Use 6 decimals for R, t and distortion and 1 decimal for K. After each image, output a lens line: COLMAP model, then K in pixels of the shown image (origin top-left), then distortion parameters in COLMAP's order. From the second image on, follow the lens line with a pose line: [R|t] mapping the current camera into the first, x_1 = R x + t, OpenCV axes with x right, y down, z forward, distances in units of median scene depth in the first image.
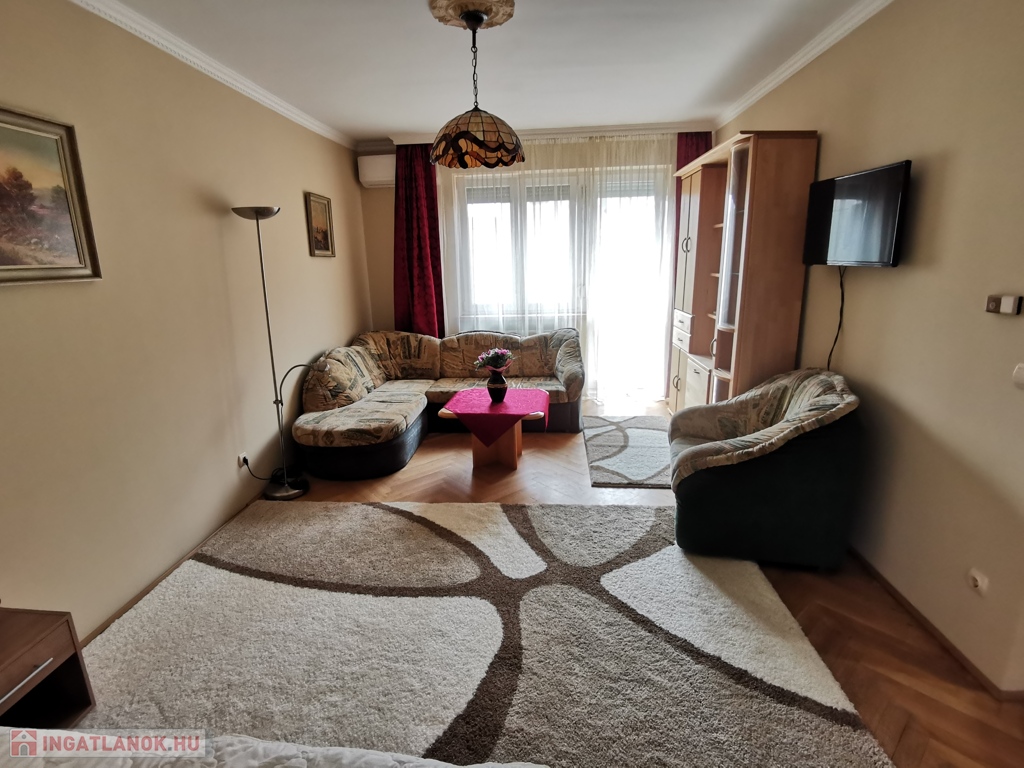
lens RADIAL K [[513.0, 0, 509.9], [0, 513.0, 380.5], [0, 0, 1]] dist [-0.026113, -0.007193]
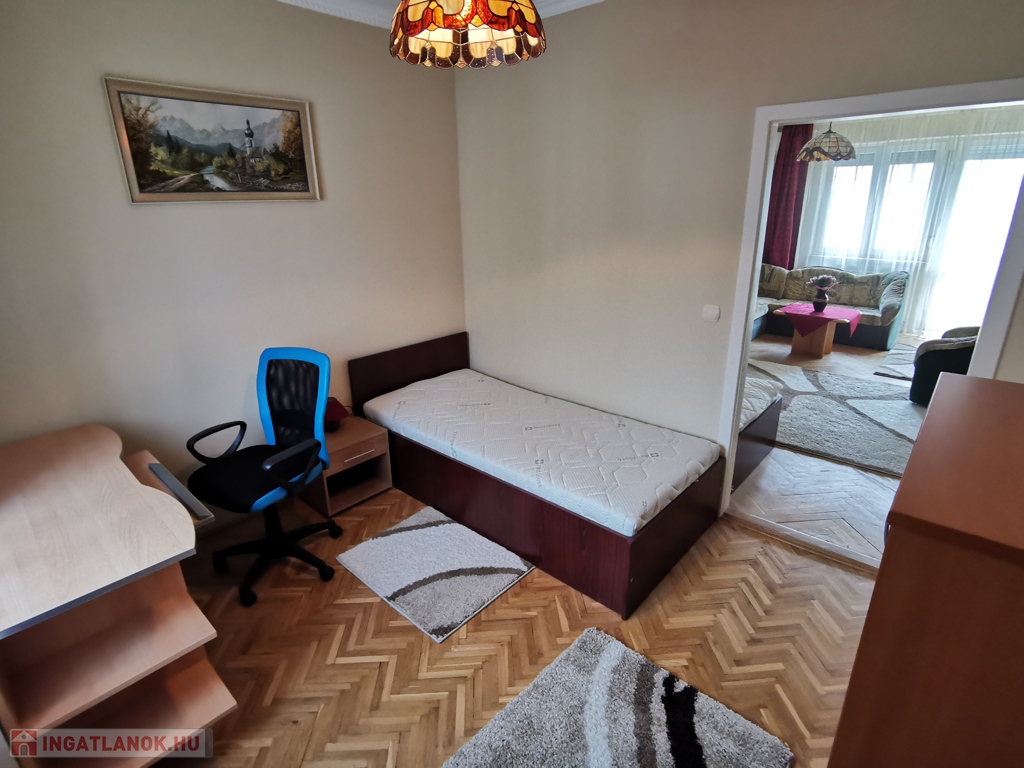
lens RADIAL K [[513.0, 0, 521.2], [0, 513.0, 376.8], [0, 0, 1]] dist [-0.026113, -0.007193]
pose [[0.799462, 0.207643, -0.563688, 0.186576], [-0.147934, 0.977514, 0.150271, 0.157872], [0.582216, -0.036748, 0.812203, -0.842906]]
